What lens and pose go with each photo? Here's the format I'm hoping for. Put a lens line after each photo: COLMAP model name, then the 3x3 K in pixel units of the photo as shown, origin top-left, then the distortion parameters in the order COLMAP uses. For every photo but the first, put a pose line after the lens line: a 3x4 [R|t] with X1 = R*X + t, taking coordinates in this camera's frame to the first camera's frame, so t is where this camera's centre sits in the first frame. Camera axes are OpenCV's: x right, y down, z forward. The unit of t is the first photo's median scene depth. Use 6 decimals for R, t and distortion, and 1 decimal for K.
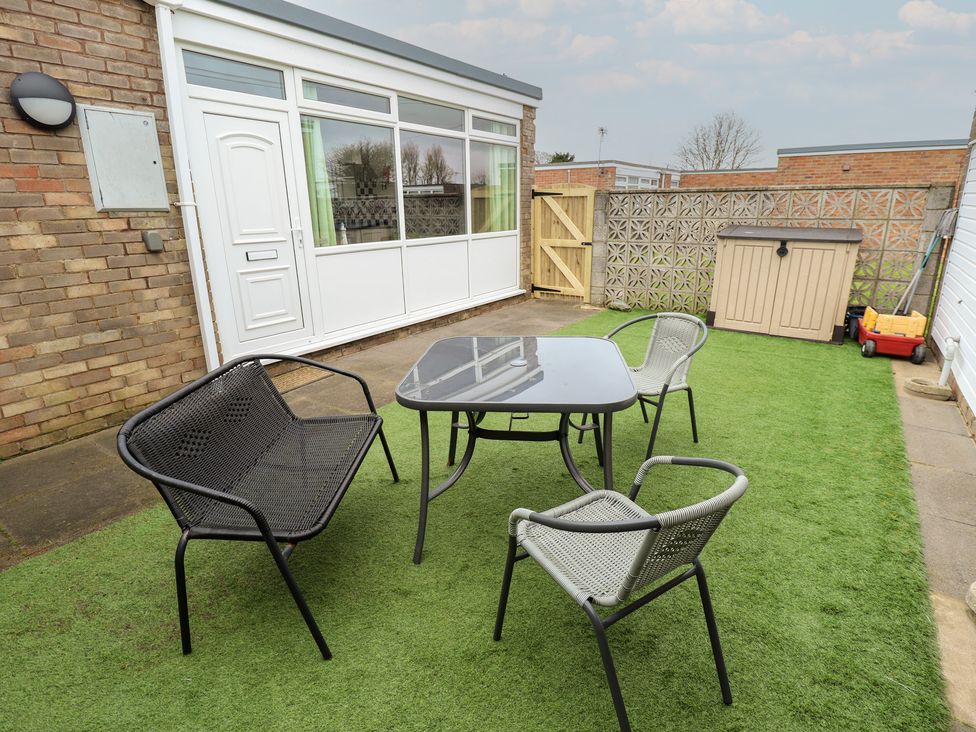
lens RADIAL K [[517.7, 0, 491.2], [0, 517.7, 368.2], [0, 0, 1]] dist [-0.002354, -0.011822]
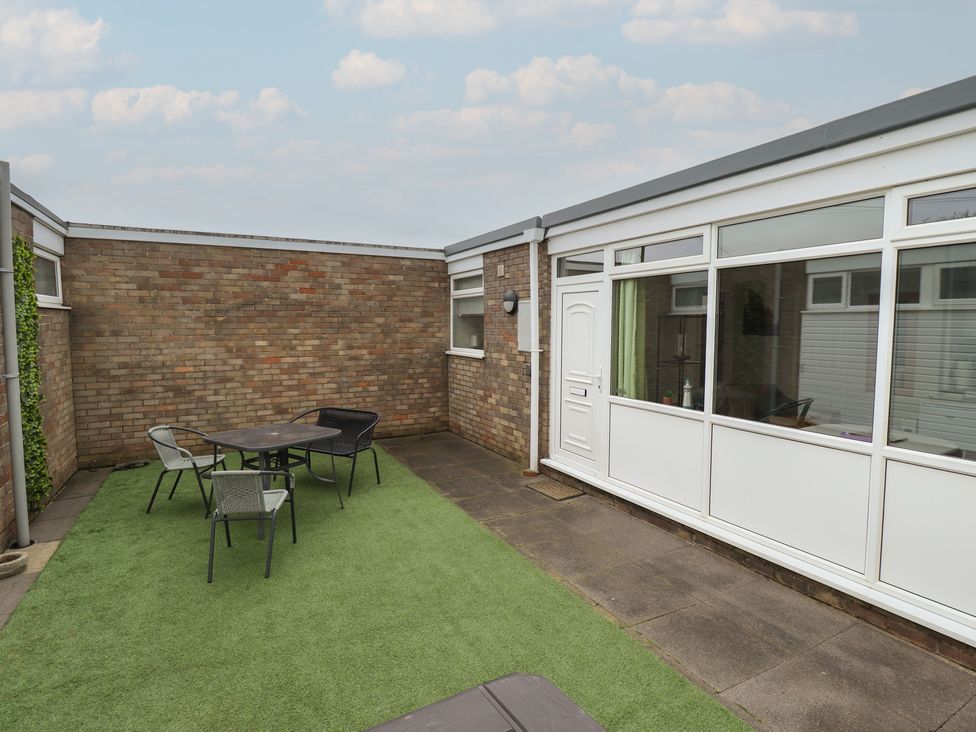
lens RADIAL K [[517.7, 0, 480.4], [0, 517.7, 364.4], [0, 0, 1]] dist [-0.002354, -0.011822]
pose [[-0.483900, 0.080145, -0.871446, 0.970747], [-0.257579, 0.938642, 0.229355, -0.637241], [0.836358, 0.335450, -0.433565, 1.656114]]
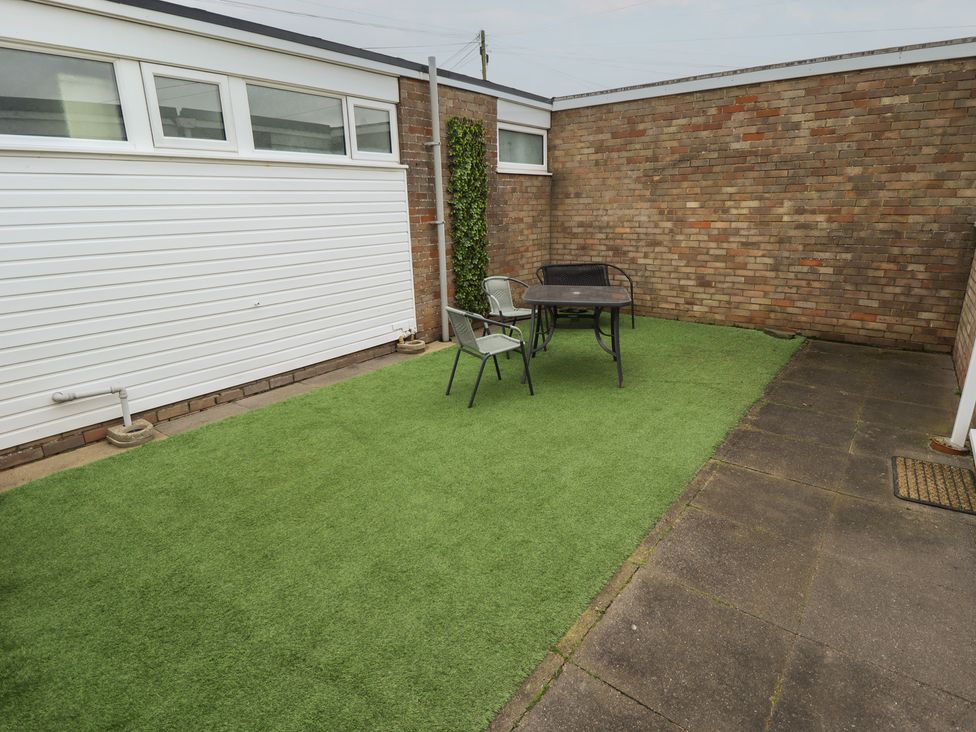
lens RADIAL K [[517.7, 0, 501.6], [0, 517.7, 363.8], [0, 0, 1]] dist [-0.002354, -0.011822]
pose [[-0.996947, 0.005926, 0.077853, 0.147651], [0.049088, 0.822976, 0.565952, -0.637333], [-0.060717, 0.568046, -0.820754, 1.901936]]
